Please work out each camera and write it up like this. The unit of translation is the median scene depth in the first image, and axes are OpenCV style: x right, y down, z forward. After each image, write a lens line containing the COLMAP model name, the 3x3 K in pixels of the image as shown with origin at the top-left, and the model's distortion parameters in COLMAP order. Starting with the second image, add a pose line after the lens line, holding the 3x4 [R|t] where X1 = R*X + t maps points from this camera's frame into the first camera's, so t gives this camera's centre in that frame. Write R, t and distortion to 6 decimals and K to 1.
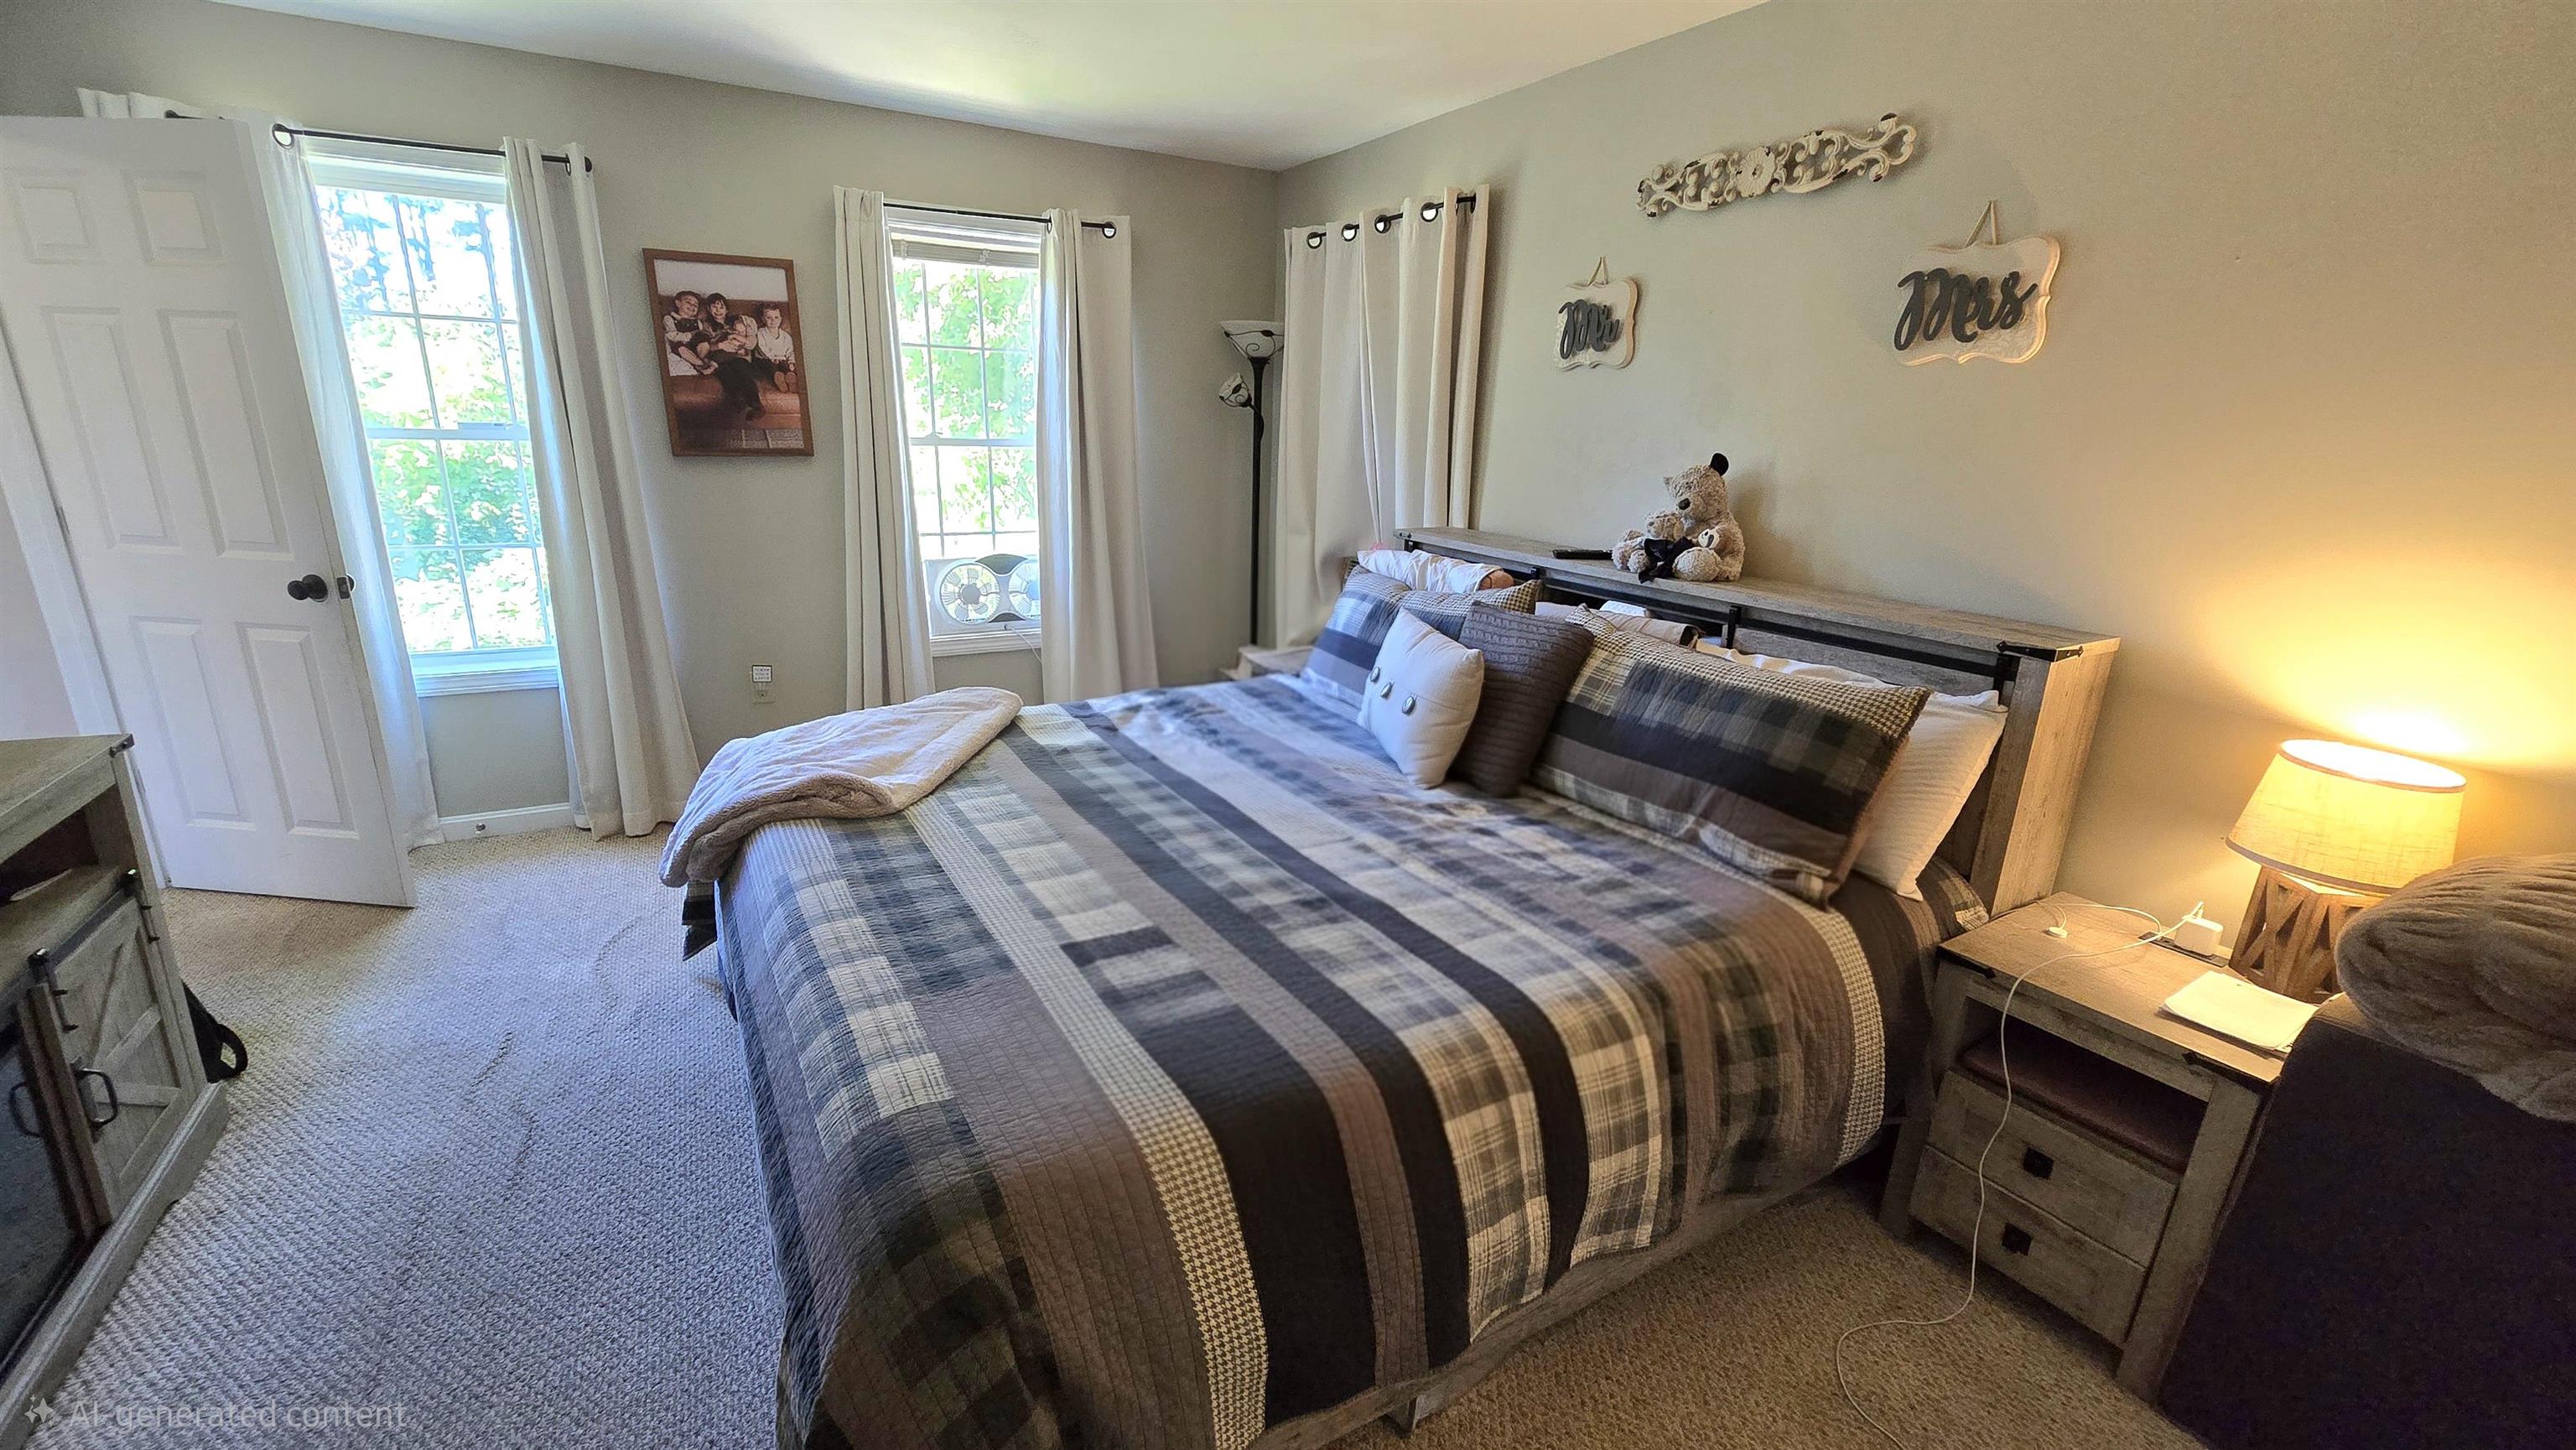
lens RADIAL K [[1057.5, 0, 1288.0], [0, 1057.5, 725.0], [0, 0, 1]] dist [0.000418, -0.000001]
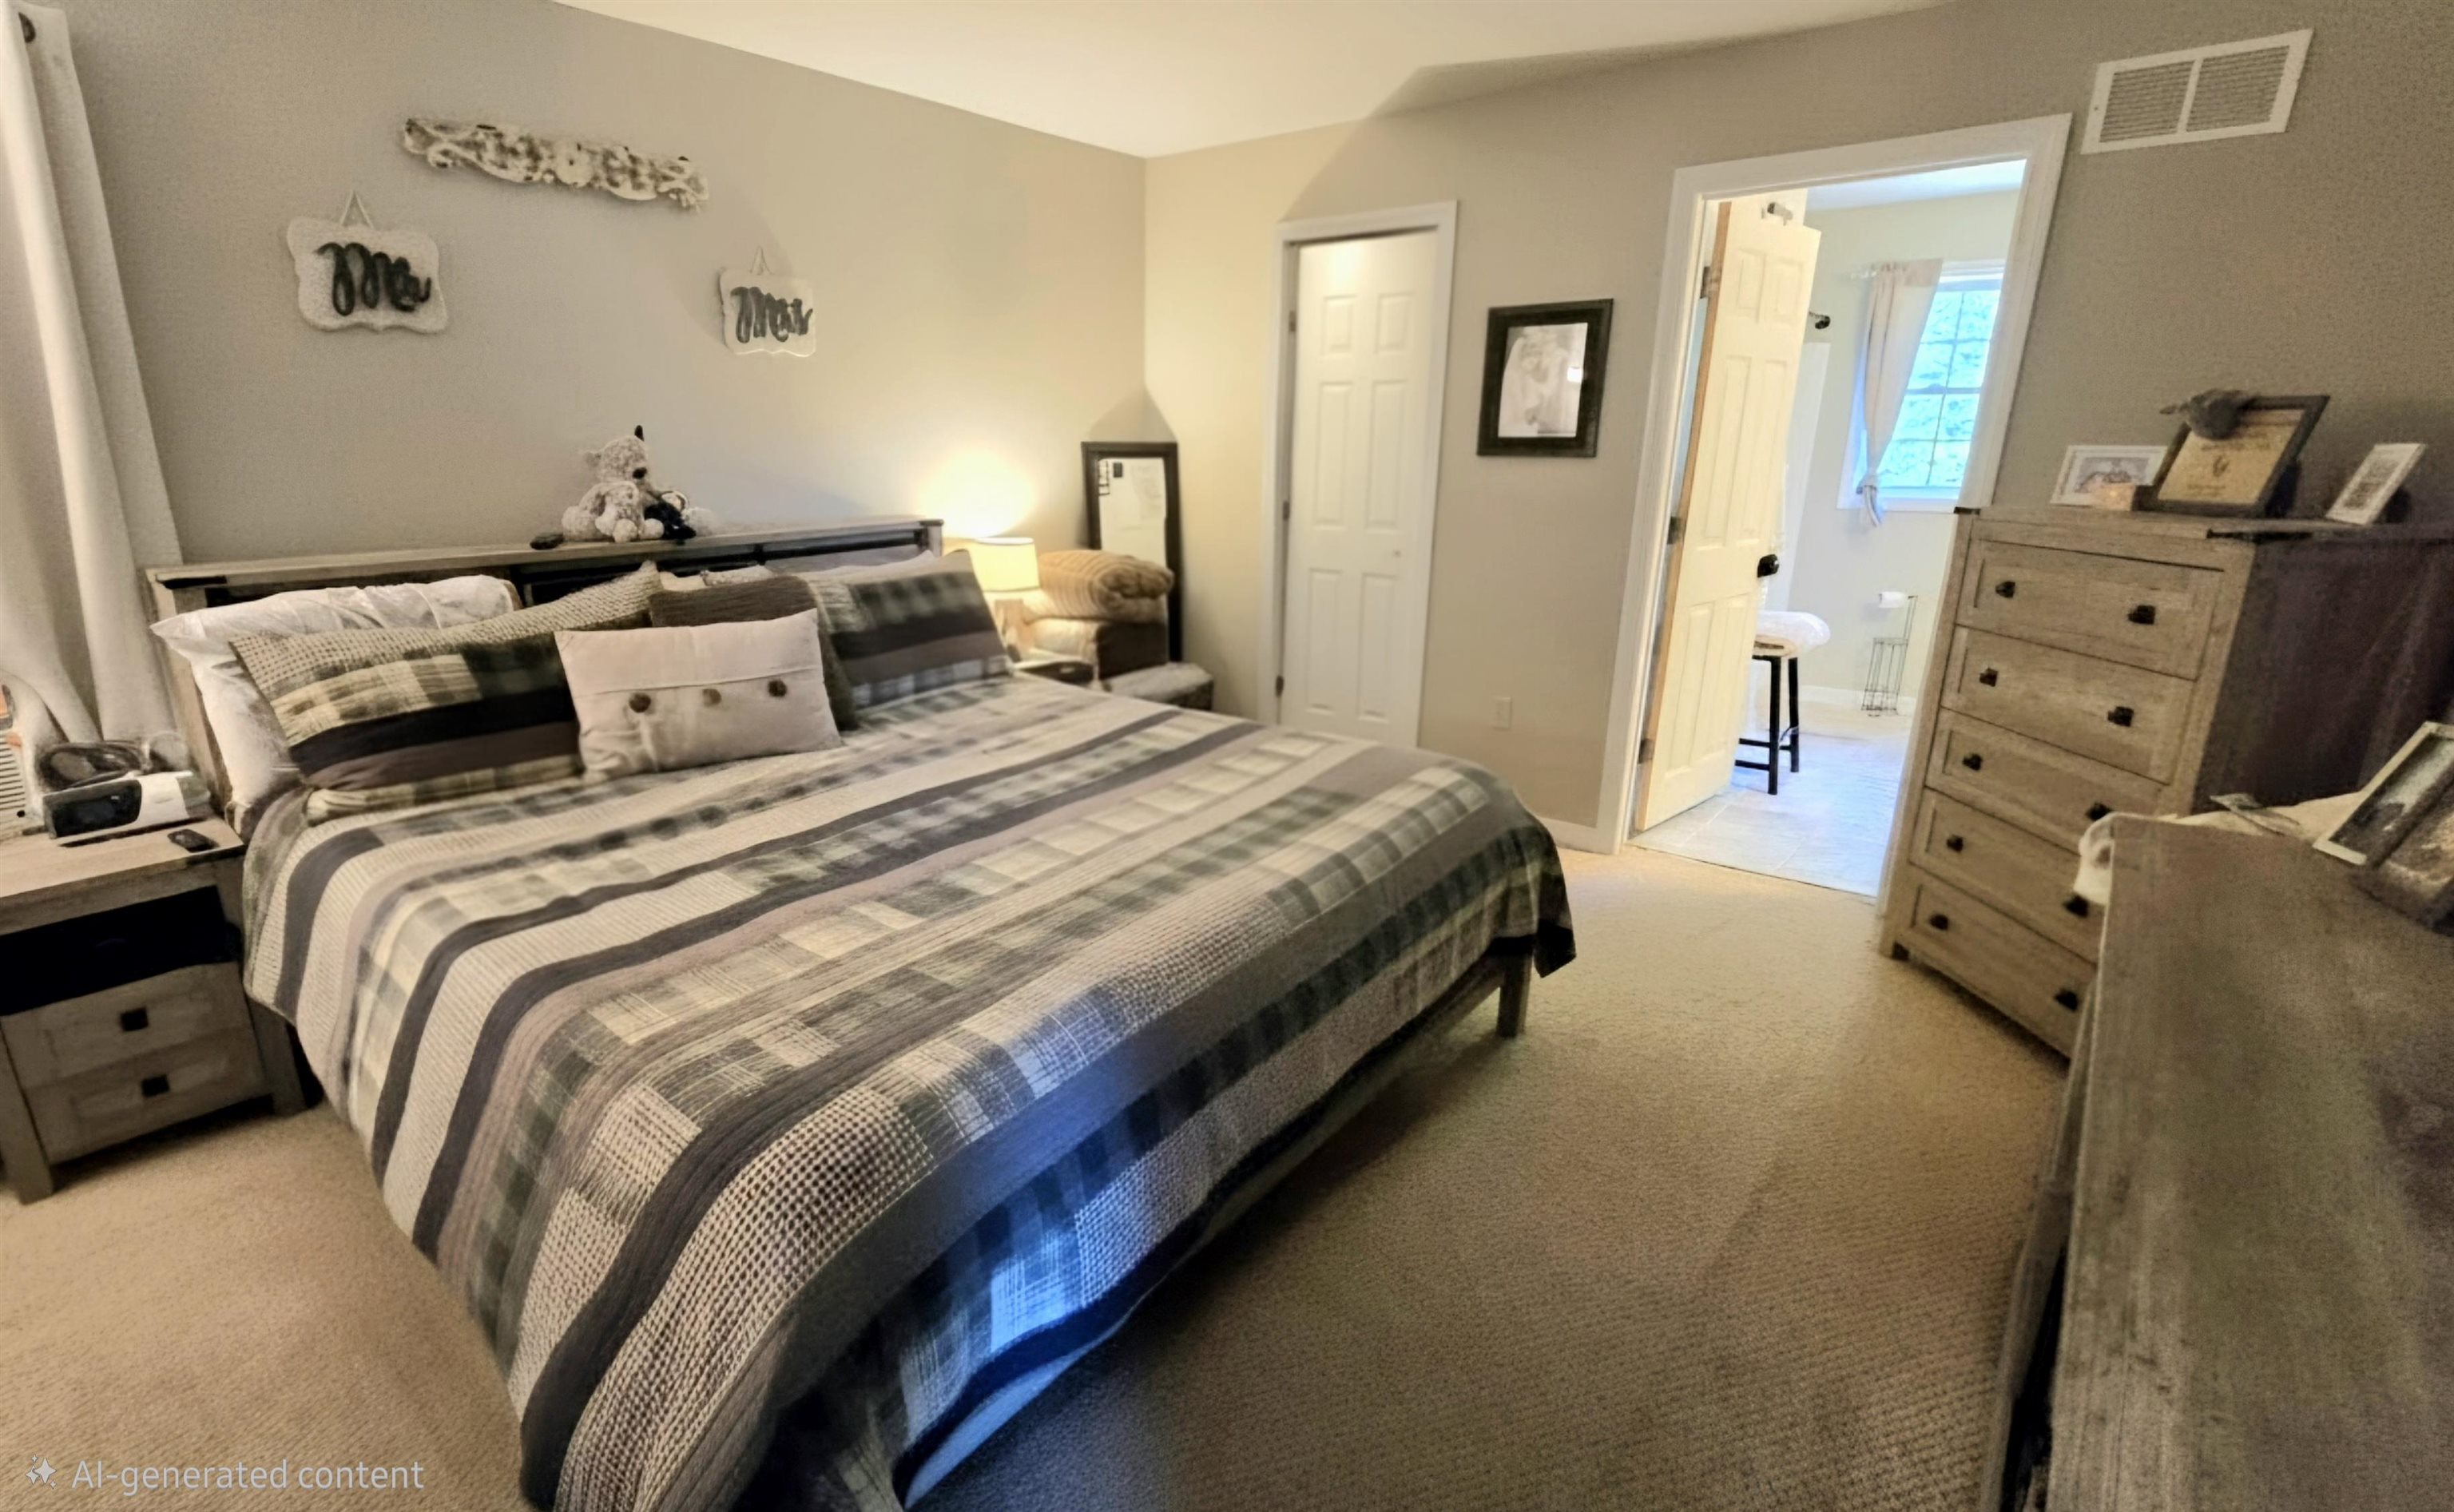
lens RADIAL K [[1104.2, 0, 1130.6], [0, 1104.2, 759.1], [0, 0, 1]] dist [0.000701, -0.000054]
pose [[-0.313285, -0.301299, 0.900595, -1.100202], [0.261622, 0.884255, 0.386841, -0.319620], [-0.912911, 0.356807, -0.198198, 1.084896]]
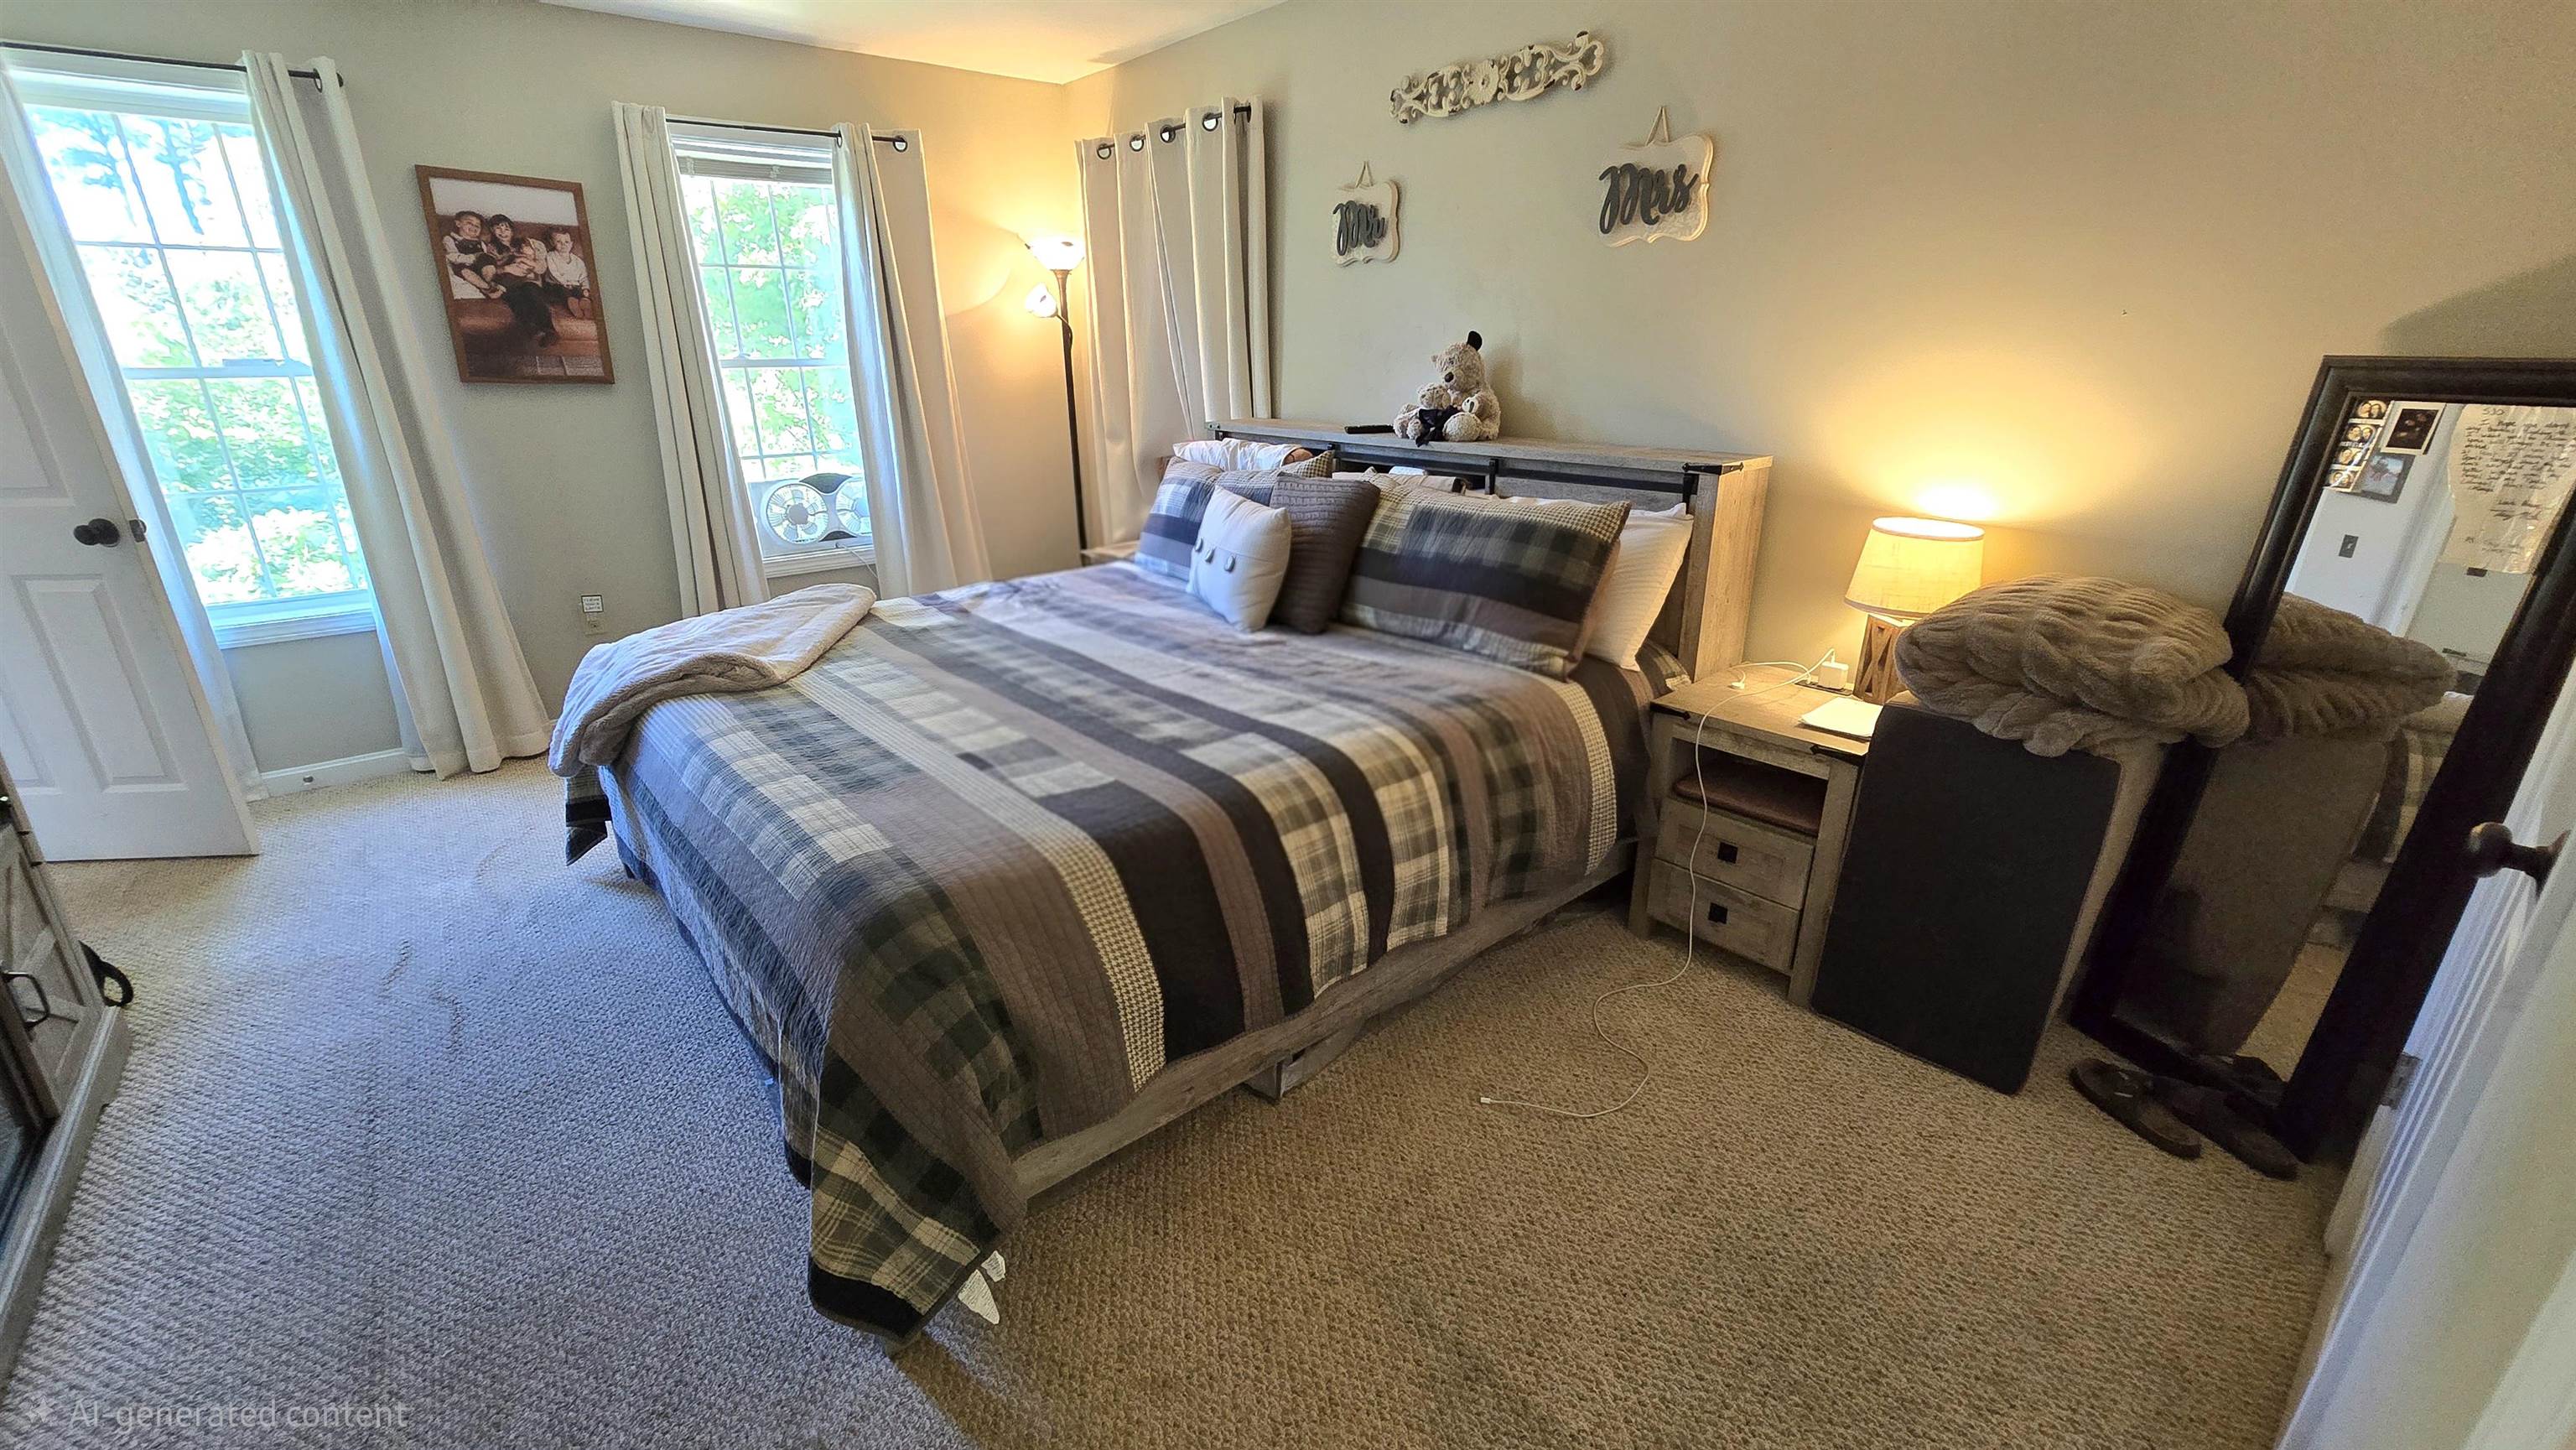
lens RADIAL K [[1057.5, 0, 1288.0], [0, 1057.5, 725.0], [0, 0, 1]] dist [0.000418, -0.000001]
pose [[0.983723, -0.097096, 0.151197, -0.017441], [0.087351, 0.993727, 0.069831, 0.094195], [-0.157029, -0.055487, 0.986034, -0.180177]]
